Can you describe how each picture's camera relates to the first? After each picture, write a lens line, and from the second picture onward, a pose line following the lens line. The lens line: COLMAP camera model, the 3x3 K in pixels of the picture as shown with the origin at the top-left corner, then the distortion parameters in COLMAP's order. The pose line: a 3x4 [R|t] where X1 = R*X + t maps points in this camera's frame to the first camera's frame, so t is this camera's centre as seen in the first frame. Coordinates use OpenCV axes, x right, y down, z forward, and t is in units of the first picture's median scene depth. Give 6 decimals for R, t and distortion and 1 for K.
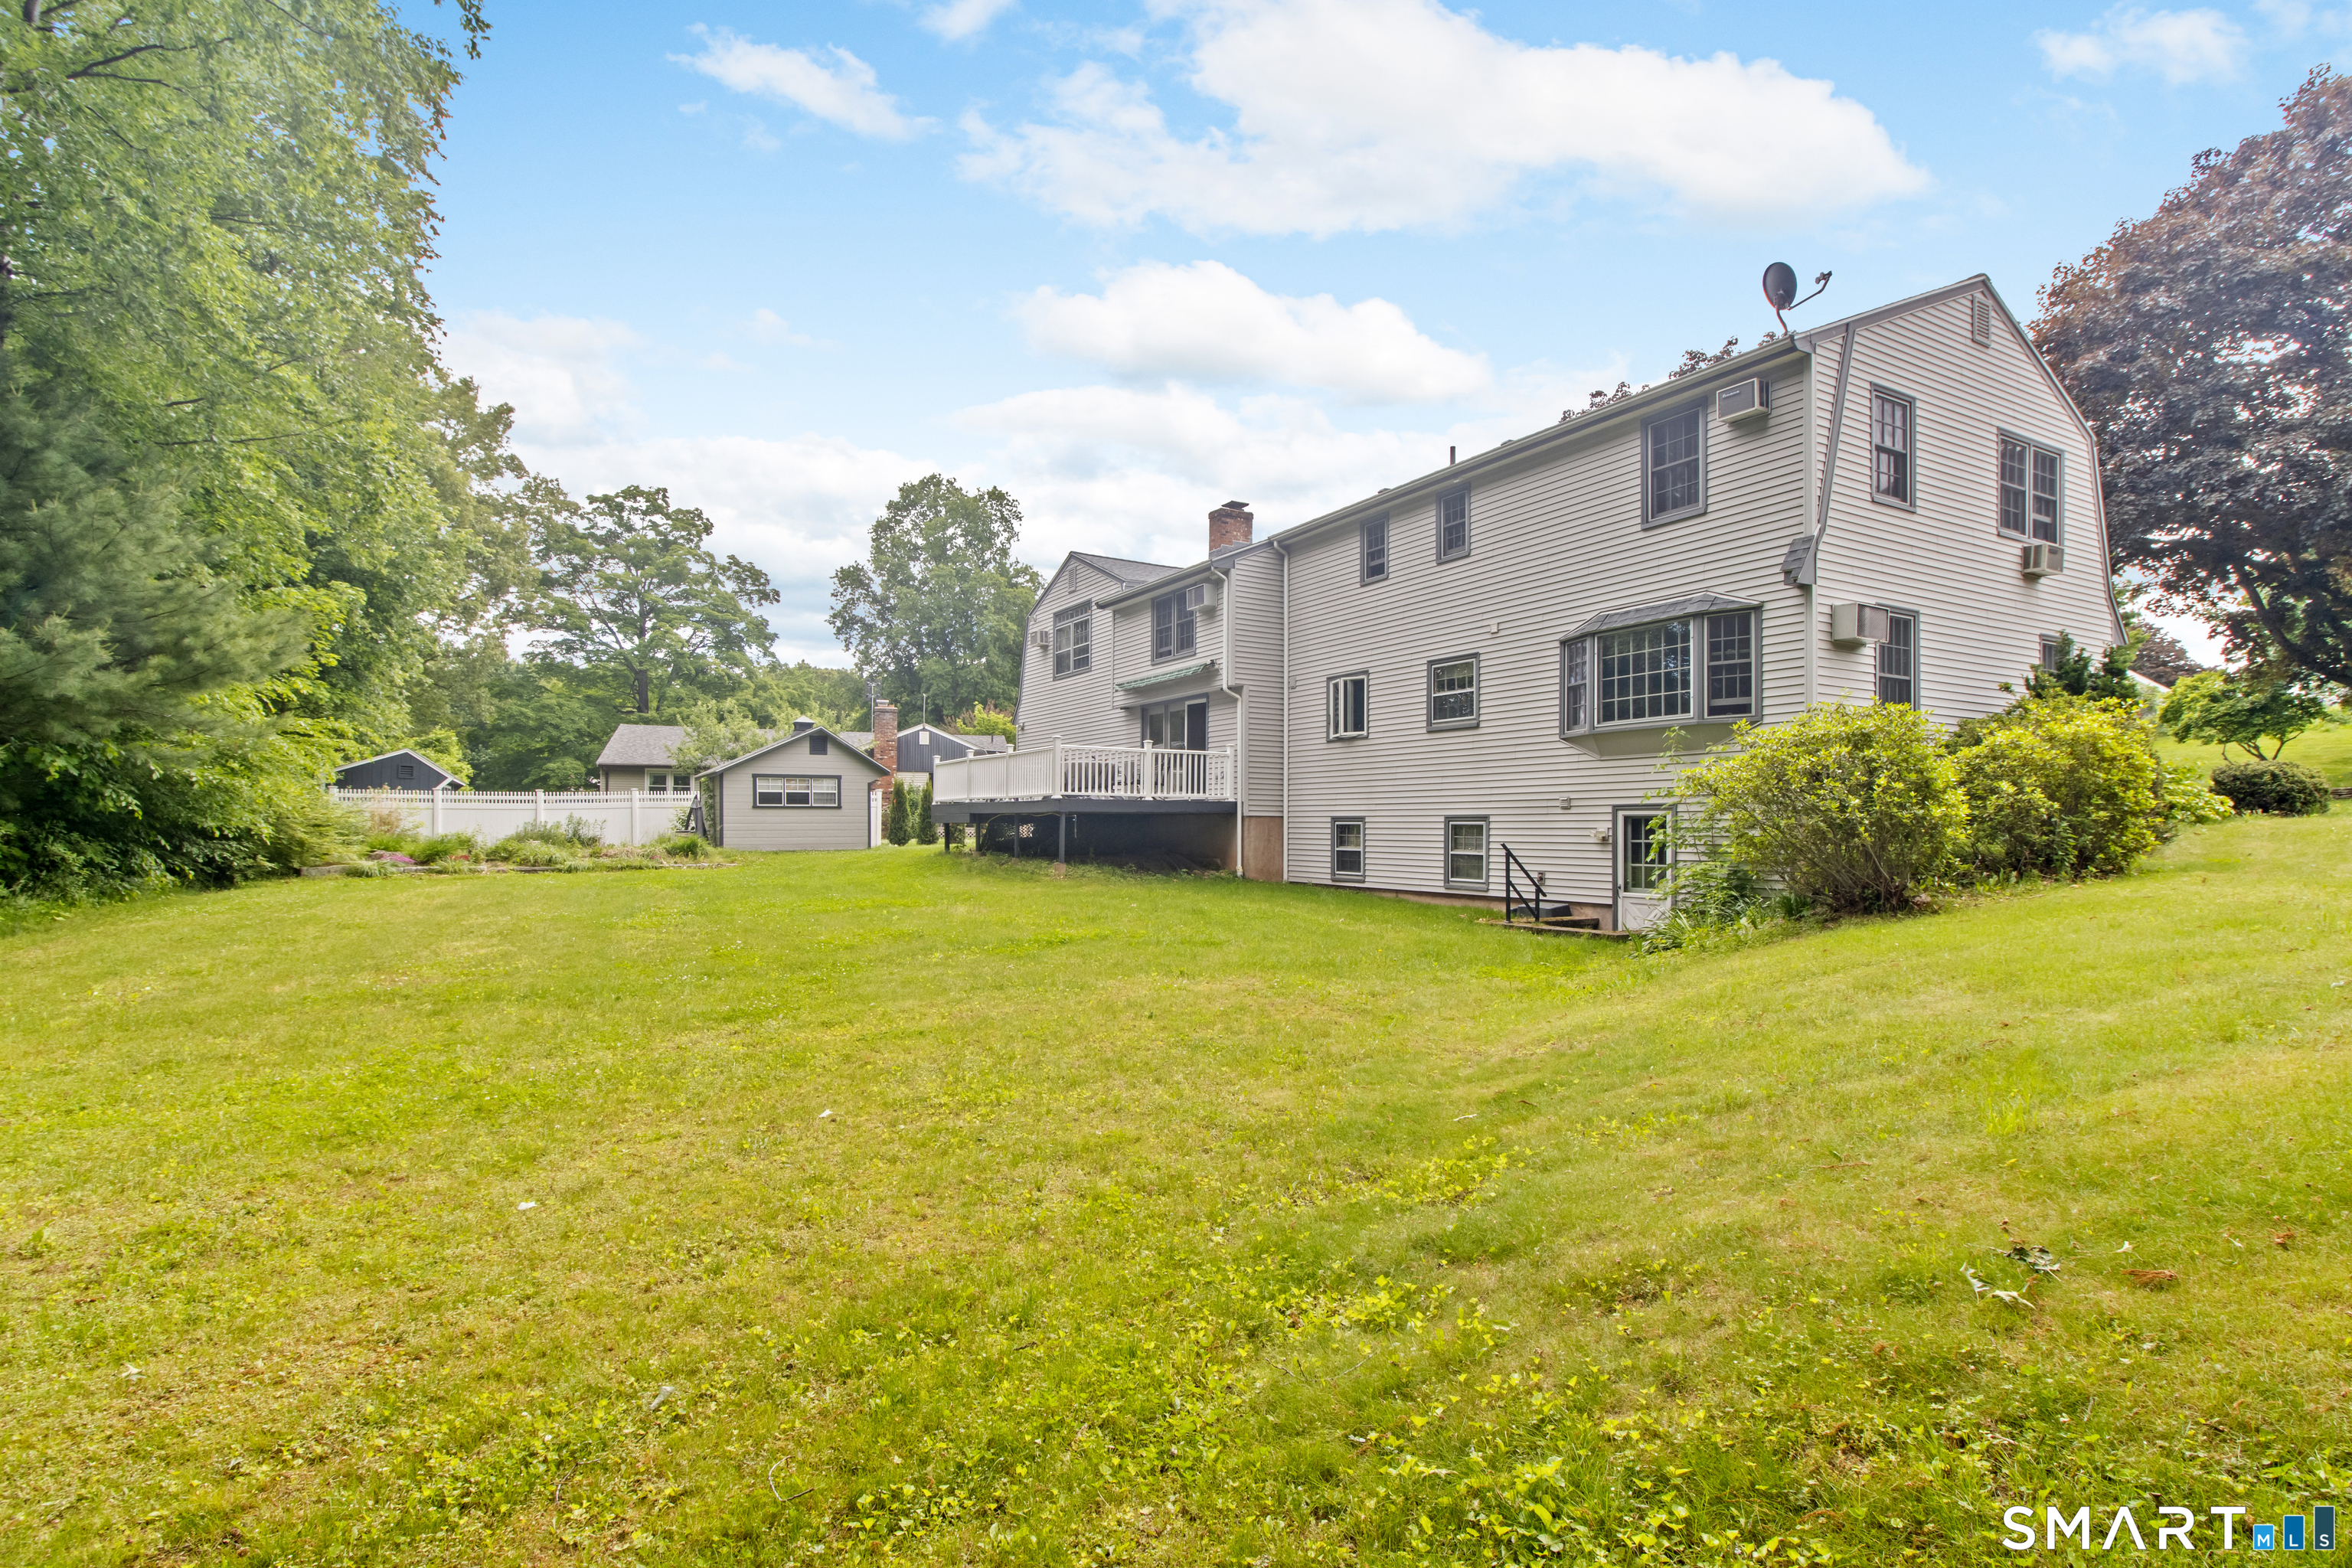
lens RADIAL K [[1128.2, 0, 1174.8], [0, 1128.2, 812.5], [0, 0, 1]] dist [0.004437, -0.000052]
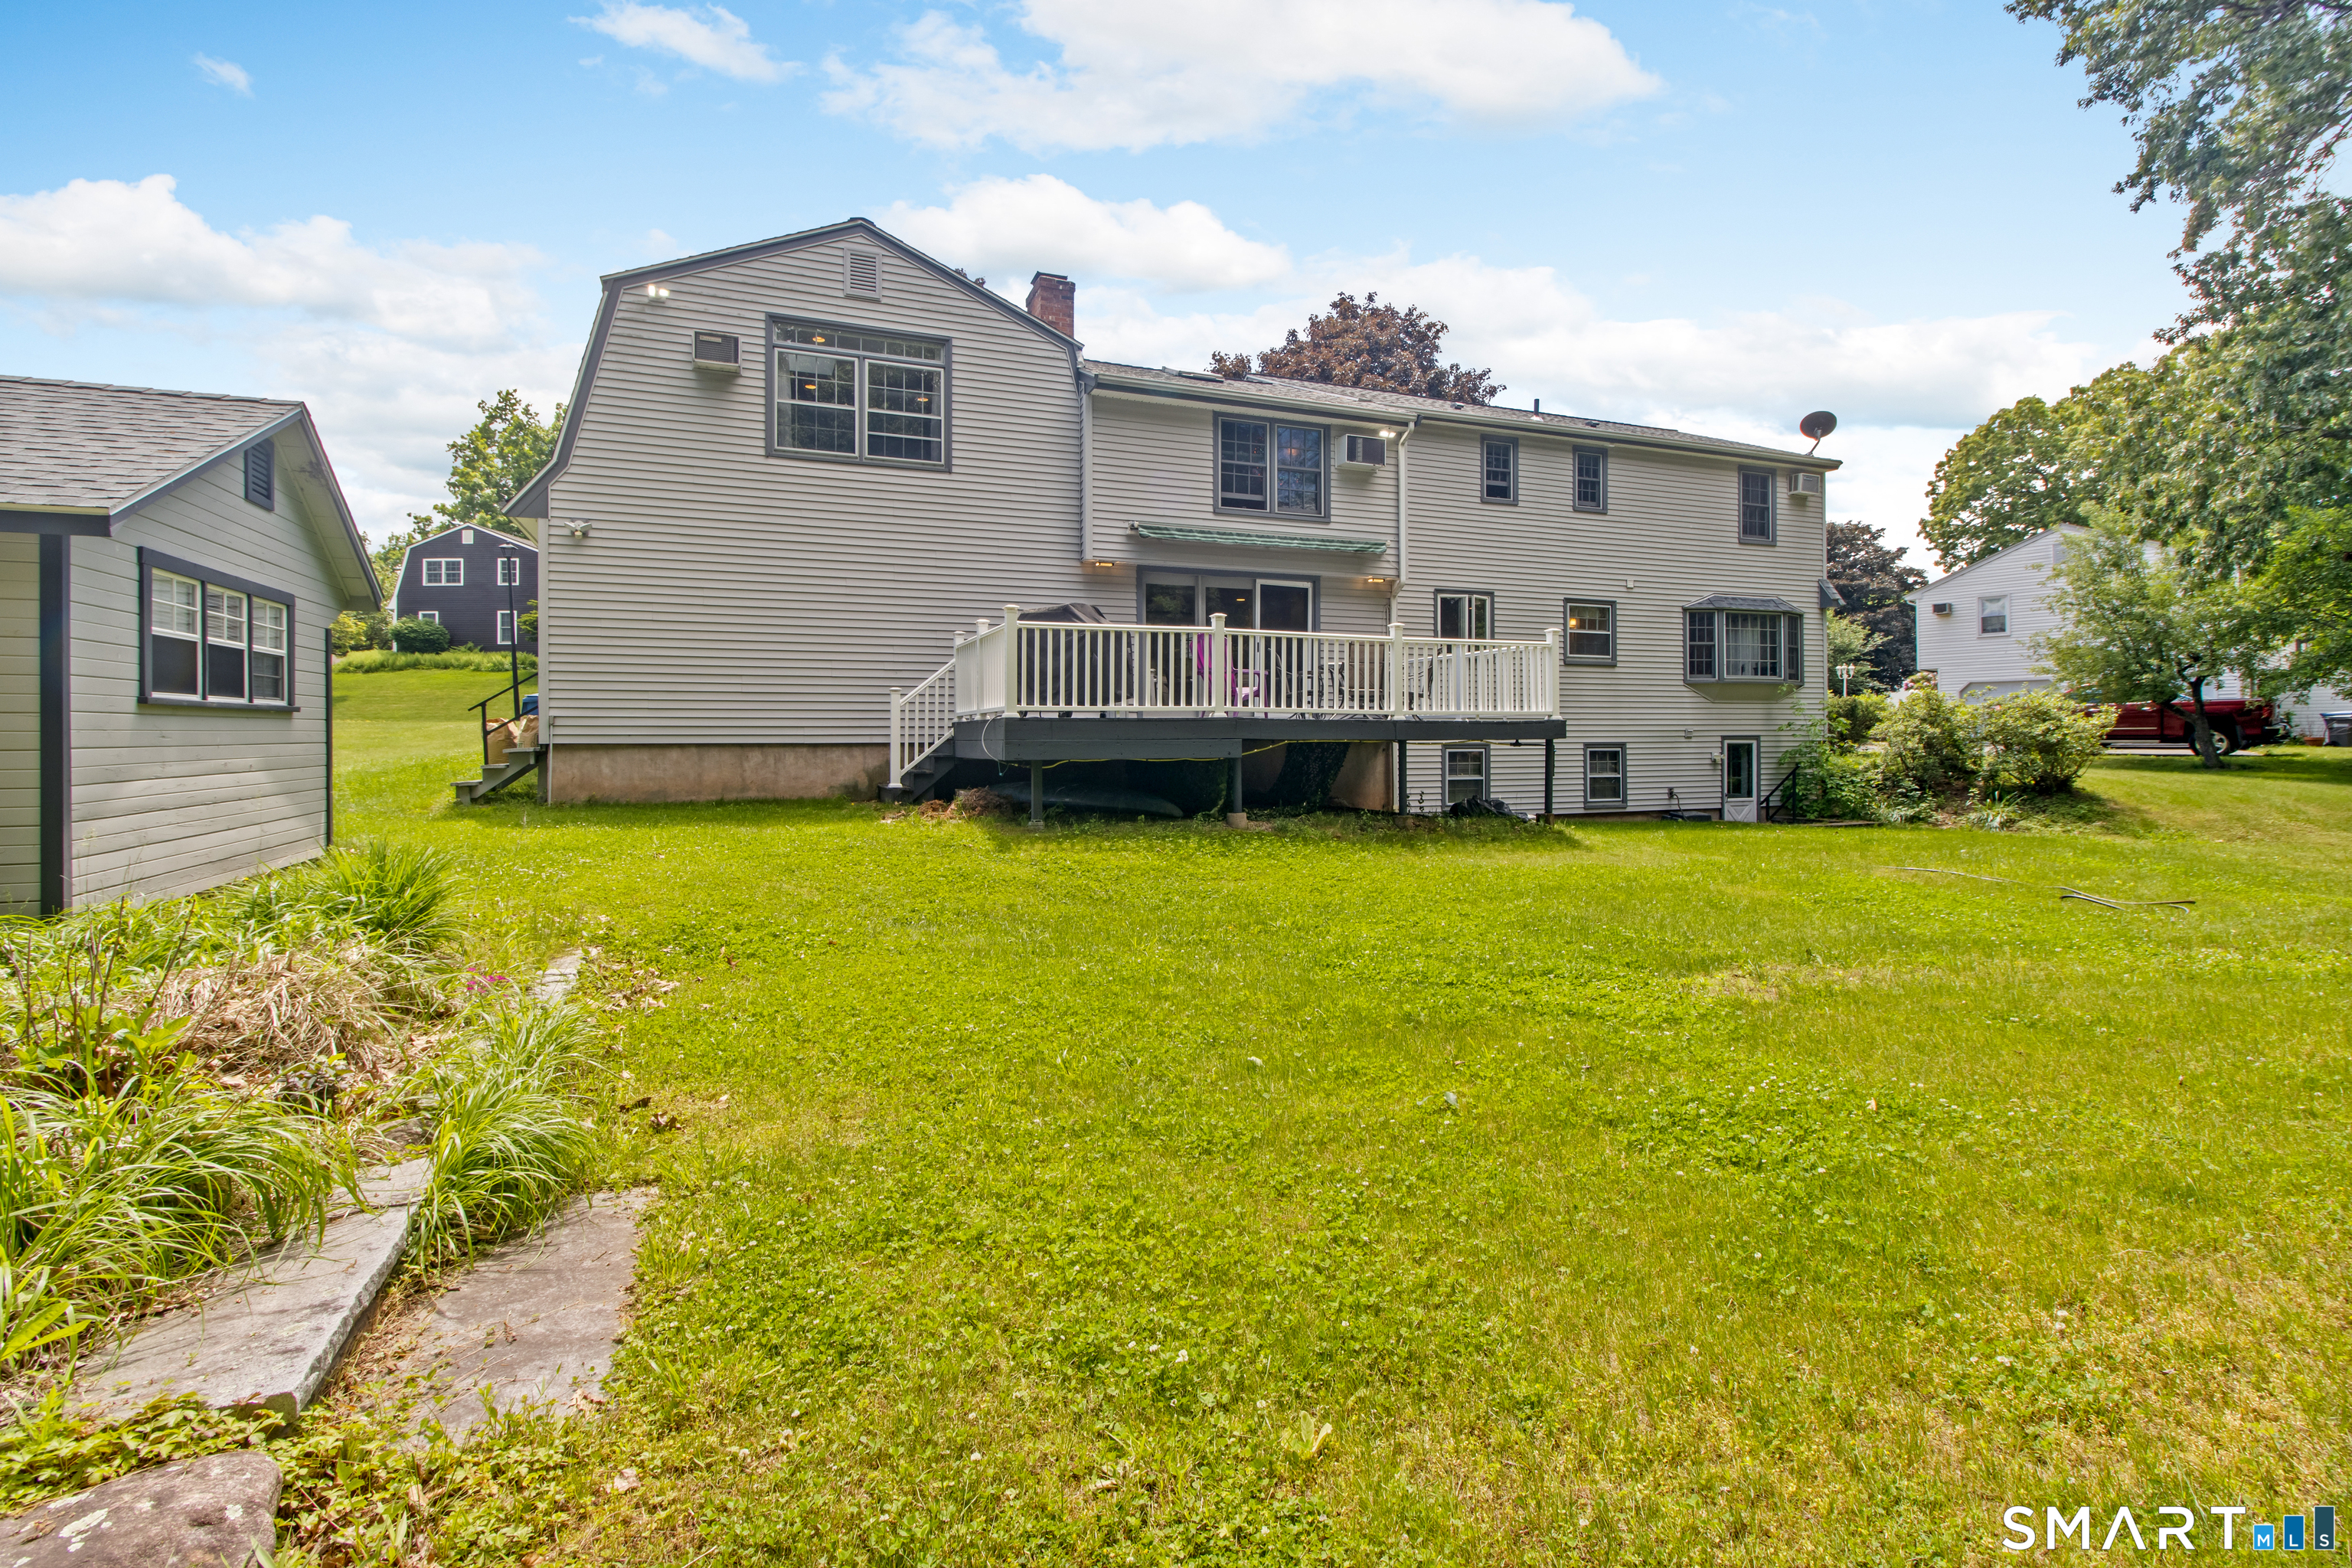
lens RADIAL K [[1112.2, 0, 1178.9], [0, 1112.2, 751.6], [0, 0, 1]] dist [0.003544, 0.000412]
pose [[0.143765, -0.007170, 0.989586, -0.870704], [-0.006567, 0.999945, 0.008199, 0.004823], [-0.989590, -0.007677, 0.143710, 1.208105]]
